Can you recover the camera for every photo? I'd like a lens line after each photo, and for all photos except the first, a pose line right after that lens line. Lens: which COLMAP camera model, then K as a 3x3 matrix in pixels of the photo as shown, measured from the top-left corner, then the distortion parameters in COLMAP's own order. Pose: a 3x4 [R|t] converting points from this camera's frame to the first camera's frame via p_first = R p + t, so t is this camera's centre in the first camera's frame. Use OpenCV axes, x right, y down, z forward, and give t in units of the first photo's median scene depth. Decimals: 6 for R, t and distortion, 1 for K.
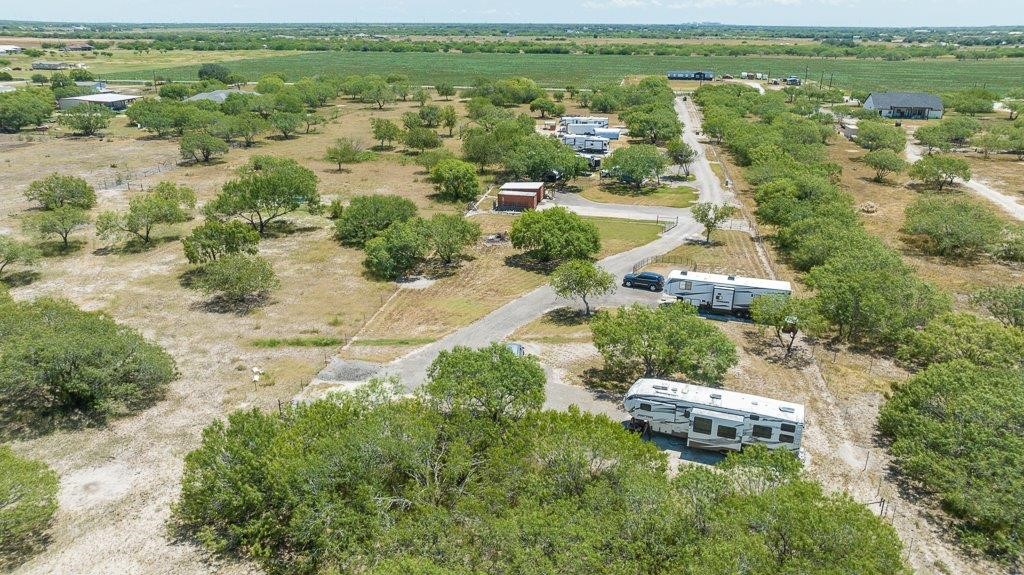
lens RADIAL K [[717.6, 0, 515.8], [0, 717.6, 284.8], [0, 0, 1]] dist [-0.031720, 0.041185]
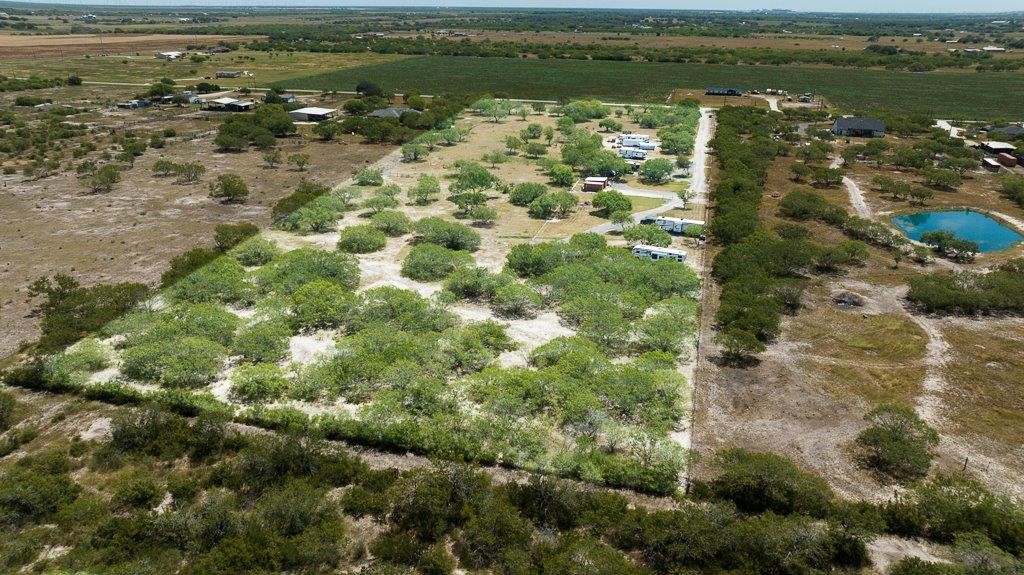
lens RADIAL K [[717.6, 0, 515.0], [0, 717.6, 288.6], [0, 0, 1]] dist [-0.031720, 0.041185]
pose [[0.996288, 0.035724, -0.078325, -0.044395], [-0.033717, 0.999072, 0.026801, 0.106857], [0.079210, -0.024061, 0.996568, -0.902225]]
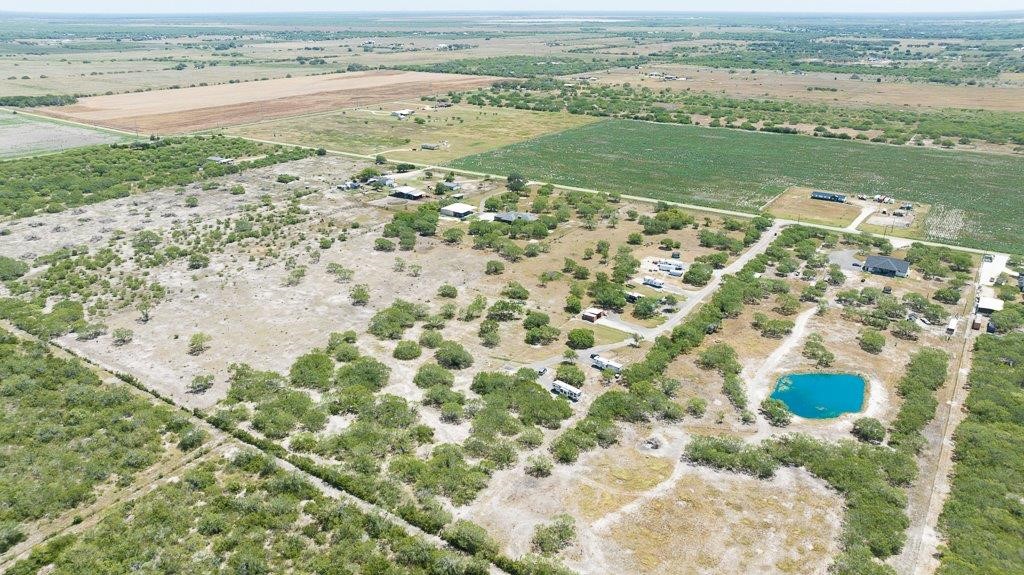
lens RADIAL K [[717.6, 0, 512.1], [0, 717.6, 287.6], [0, 0, 1]] dist [-0.031720, 0.041185]
pose [[0.910939, 0.142118, -0.387289, 0.718040], [-0.133974, 0.989817, 0.048099, -0.292723], [0.390181, 0.008072, 0.920703, -1.542564]]
